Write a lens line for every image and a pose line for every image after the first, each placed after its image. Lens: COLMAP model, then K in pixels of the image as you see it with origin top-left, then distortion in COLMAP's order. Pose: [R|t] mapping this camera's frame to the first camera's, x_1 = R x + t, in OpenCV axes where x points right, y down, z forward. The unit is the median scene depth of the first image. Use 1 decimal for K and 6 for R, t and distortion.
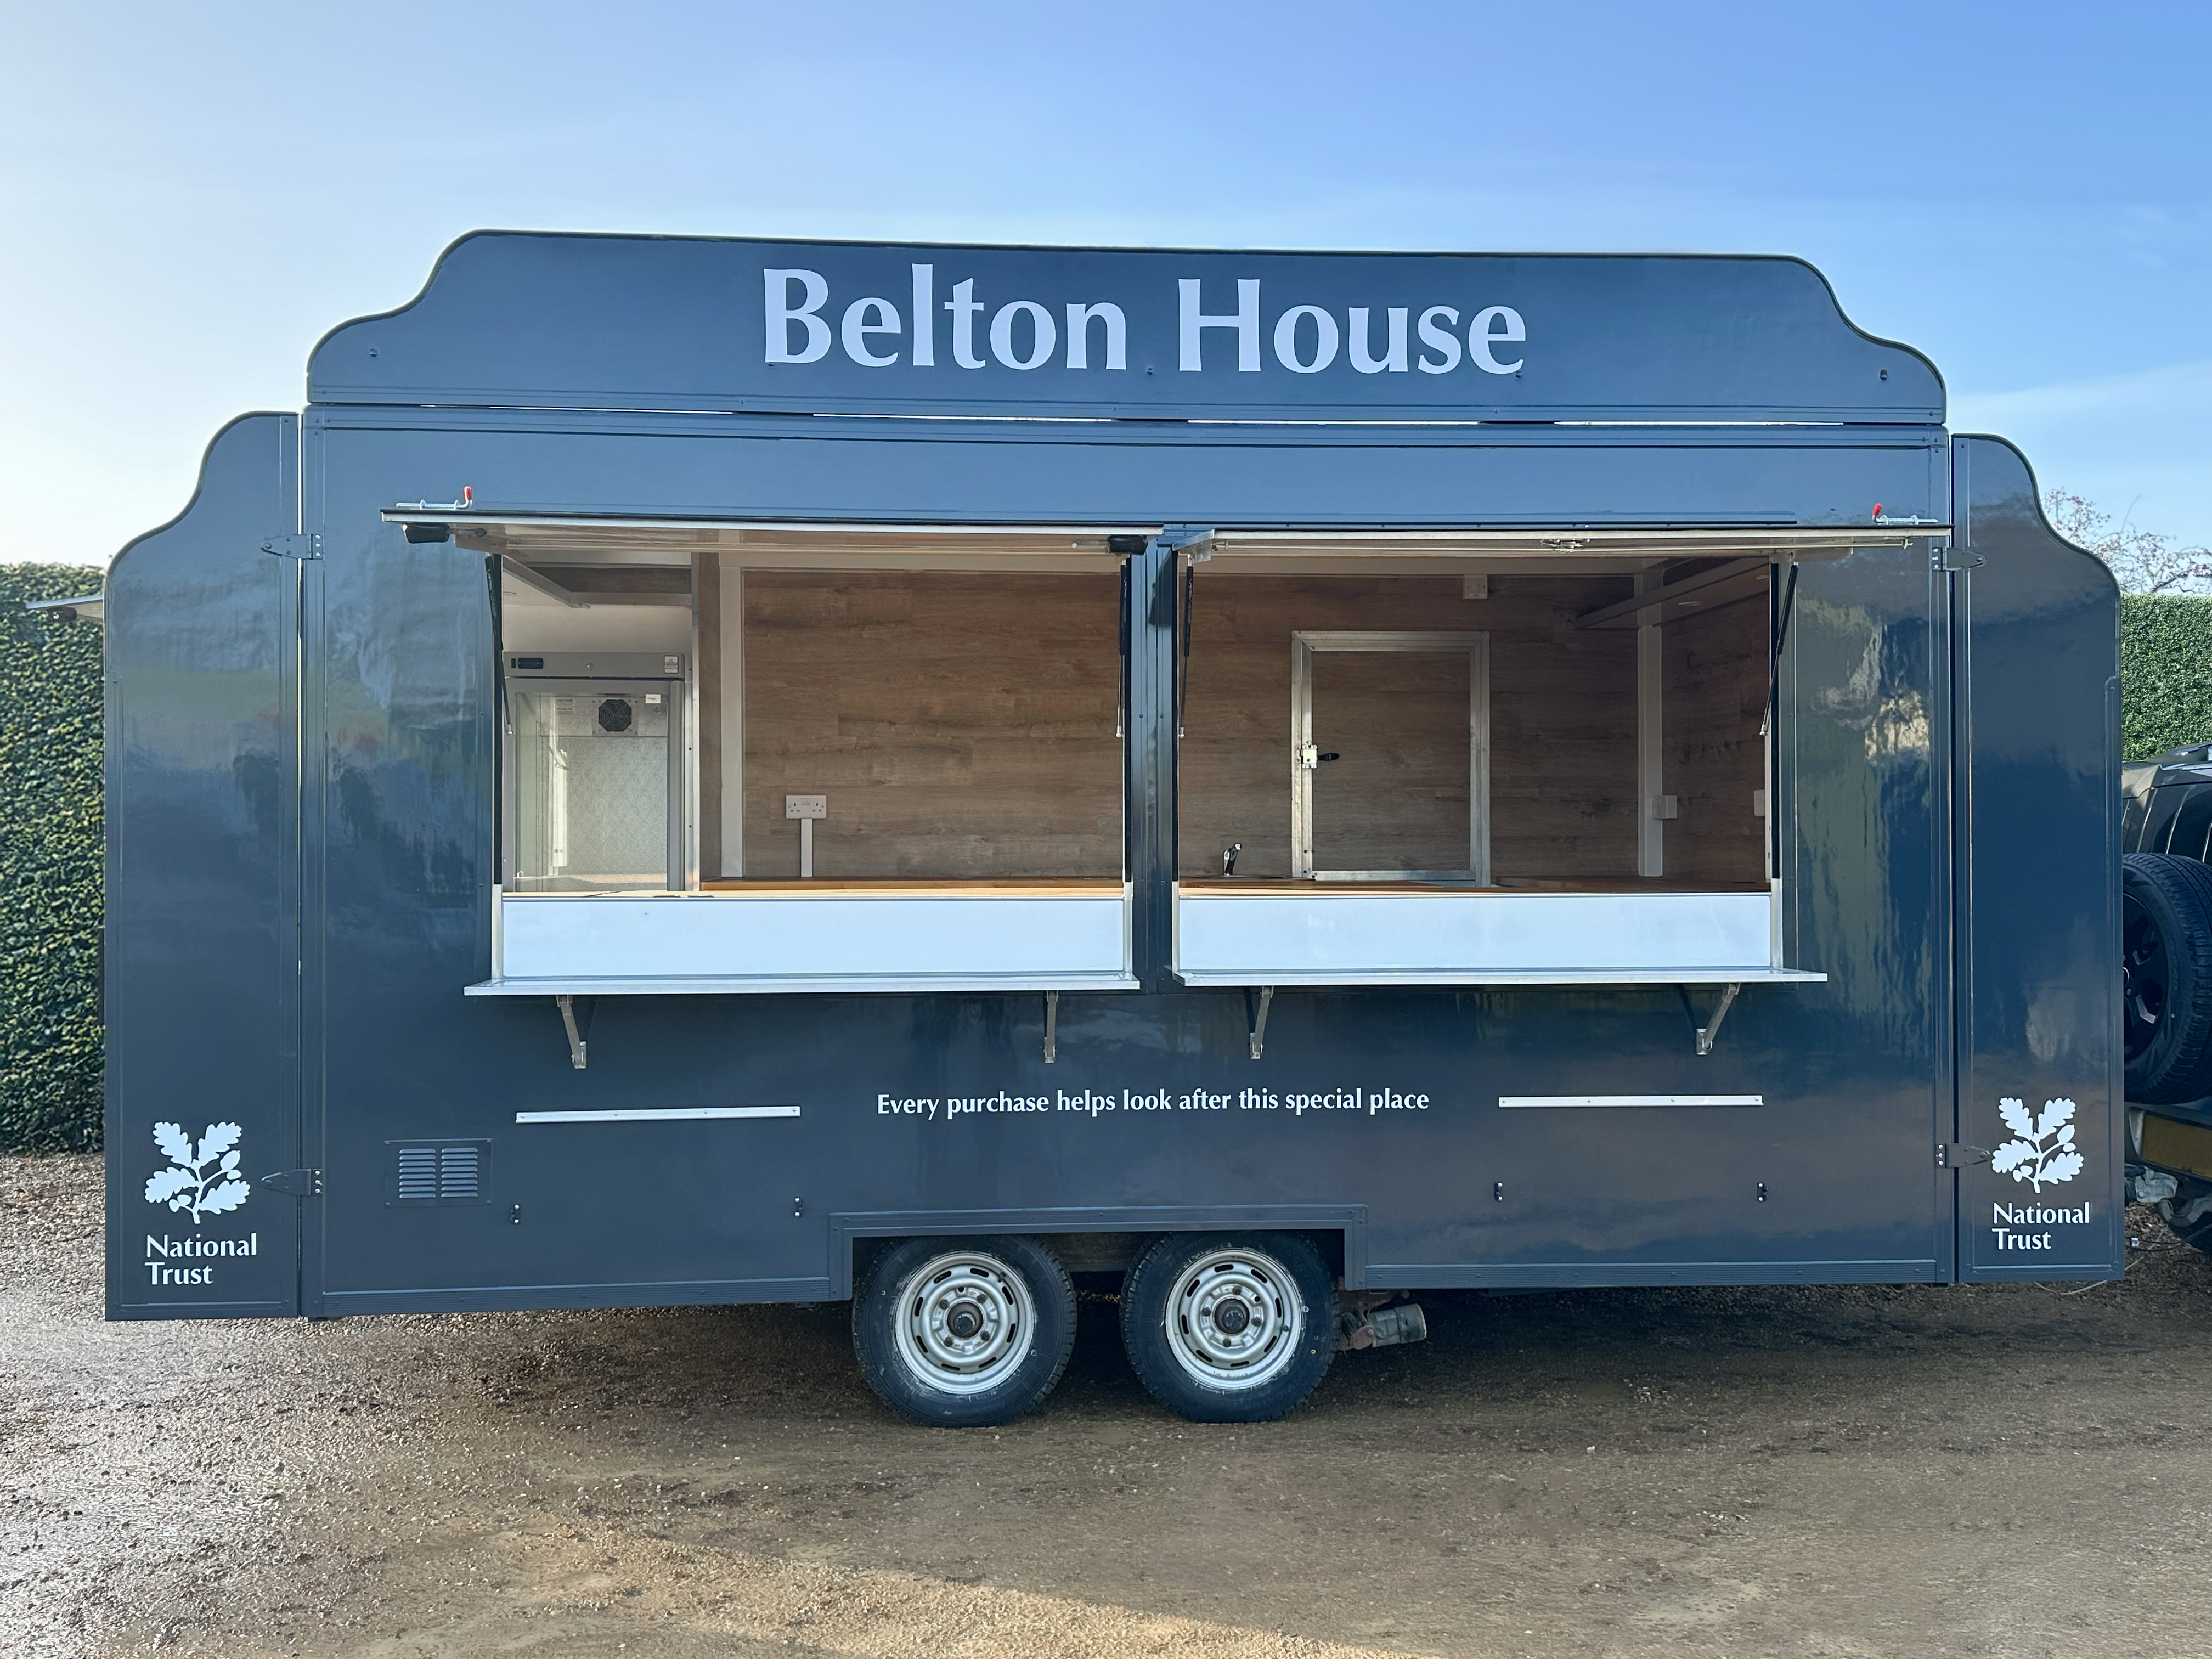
lens RADIAL K [[2007.9, 0, 1109.5], [0, 2007.9, 824.2], [0, 0, 1]] dist [0.023031, -0.008458]
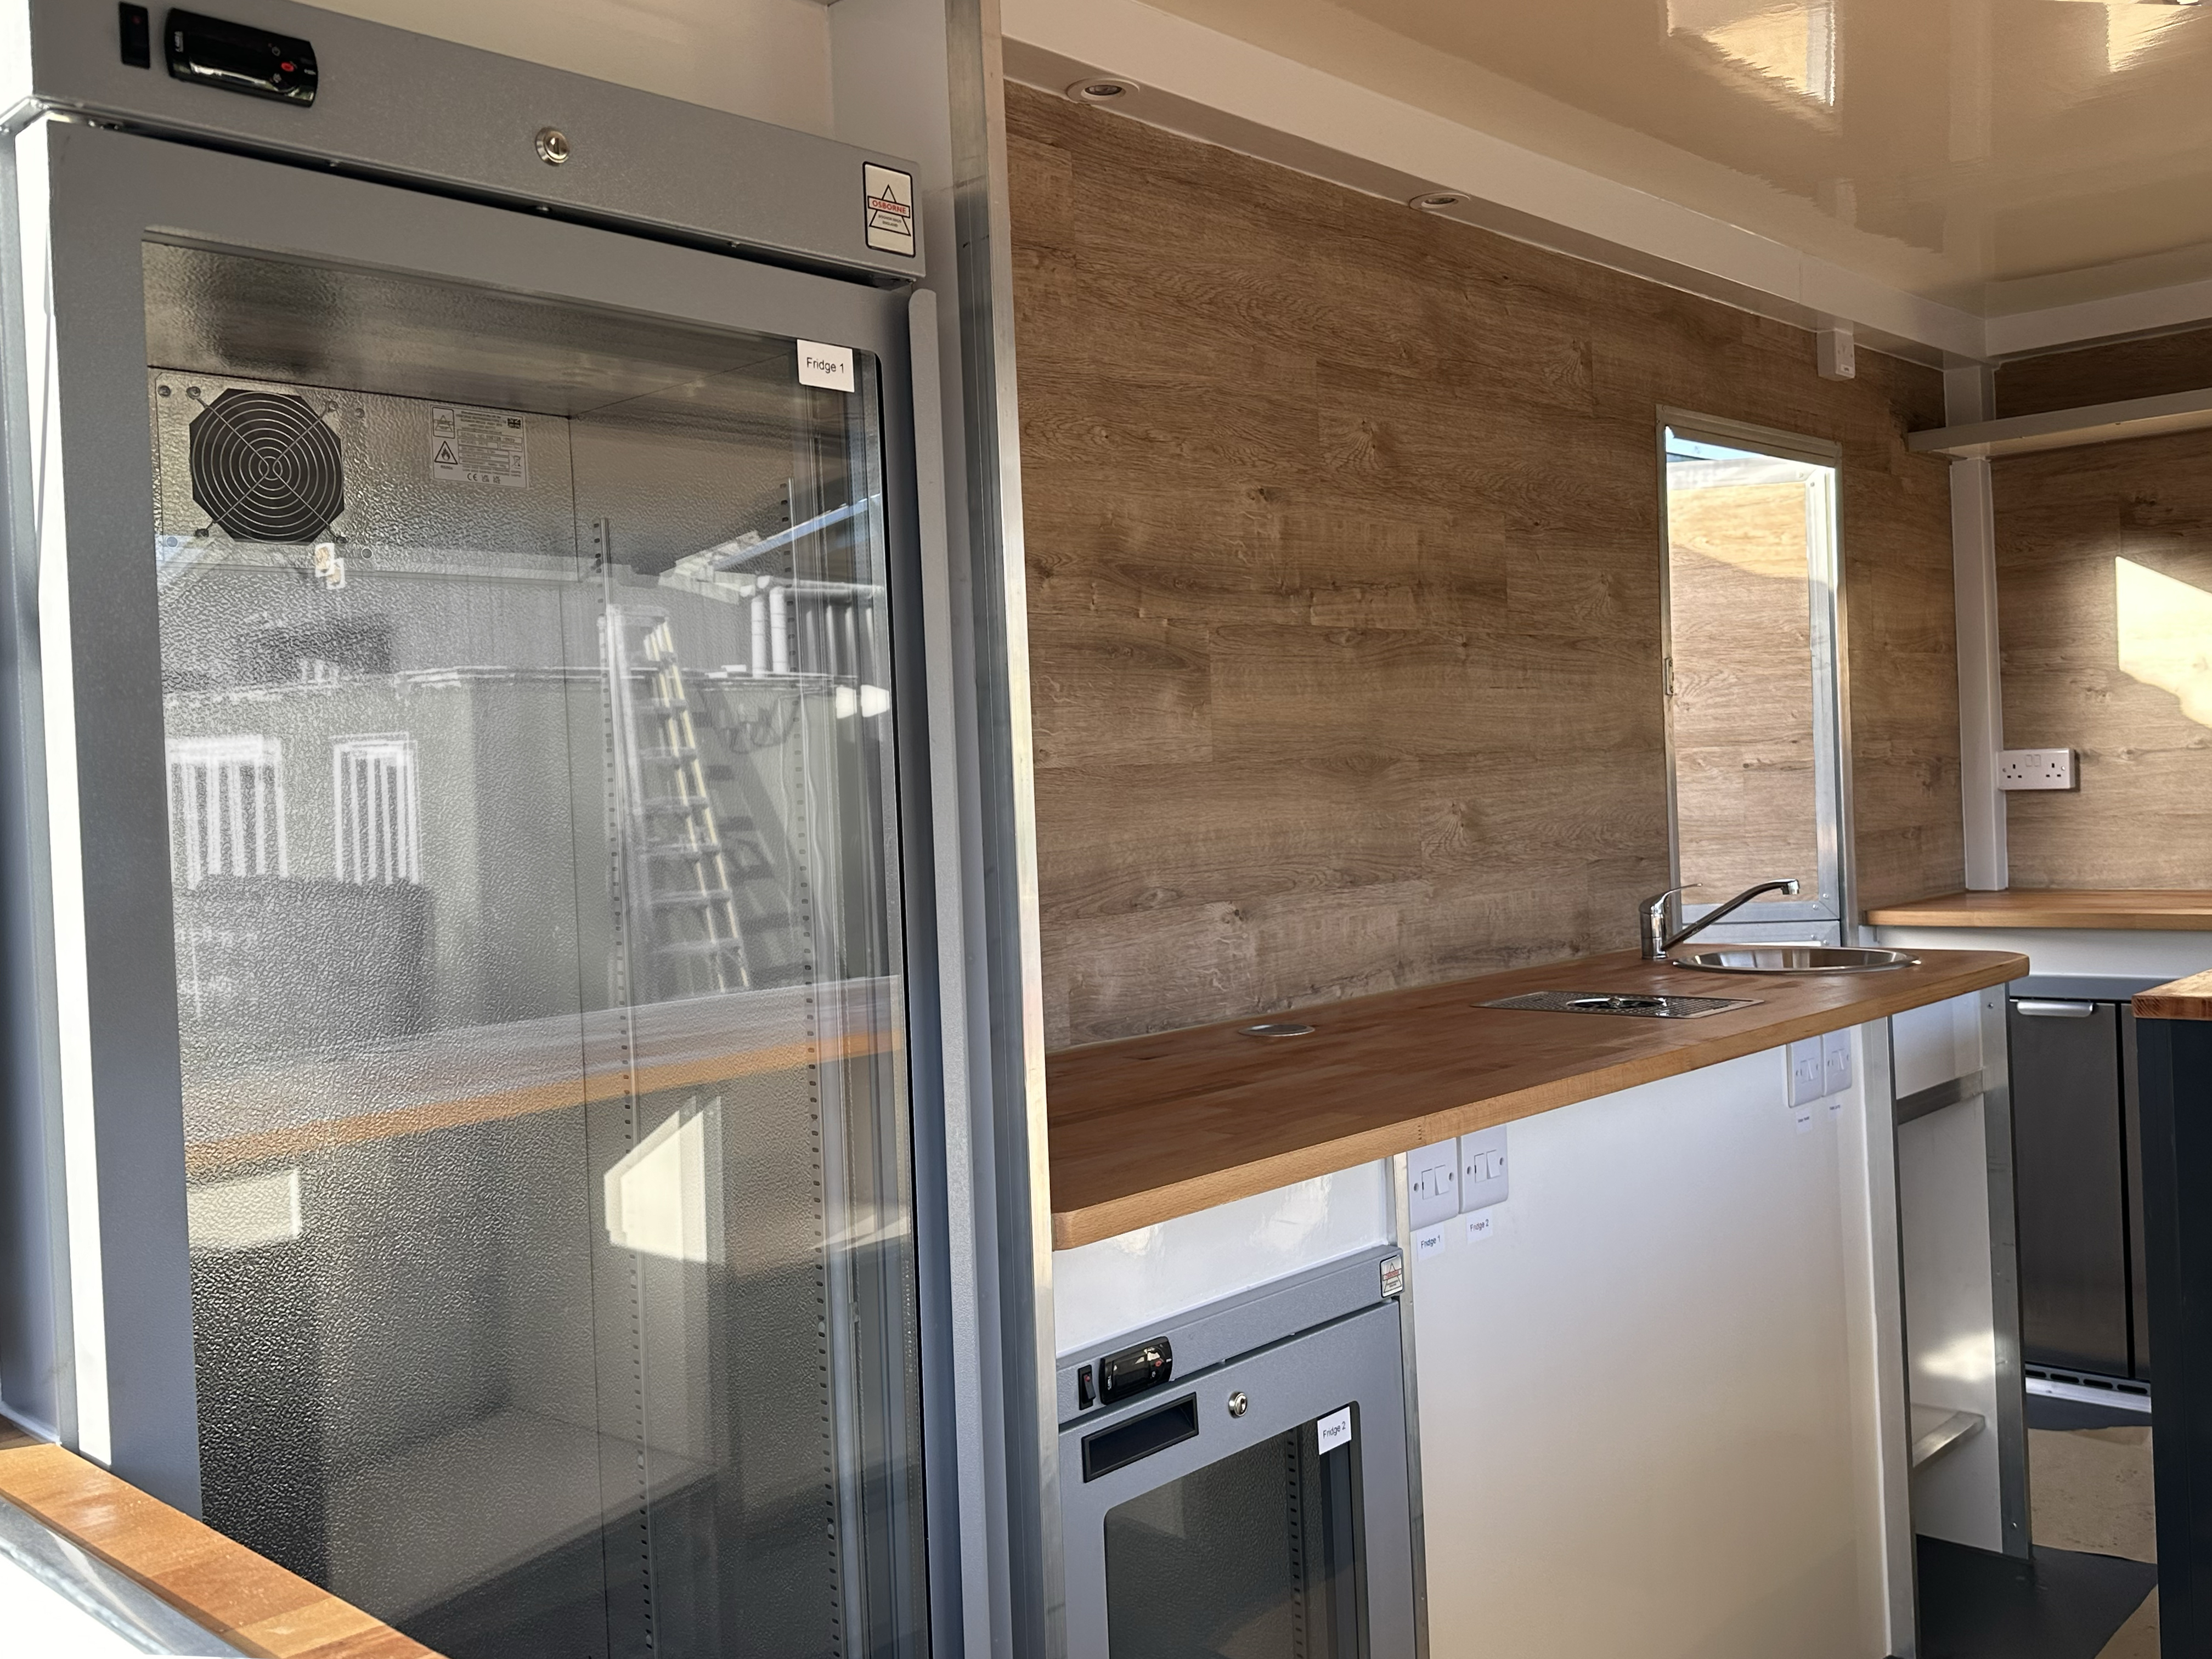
lens RADIAL K [[2007.9, 0, 1105.9], [0, 2007.9, 845.1], [0, 0, 1]] dist [0.023031, -0.008458]
pose [[0.738342, -0.052433, 0.672385, -0.314845], [0.037382, 0.998622, 0.036824, -0.018255], [-0.673390, -0.002053, 0.739285, 0.754165]]
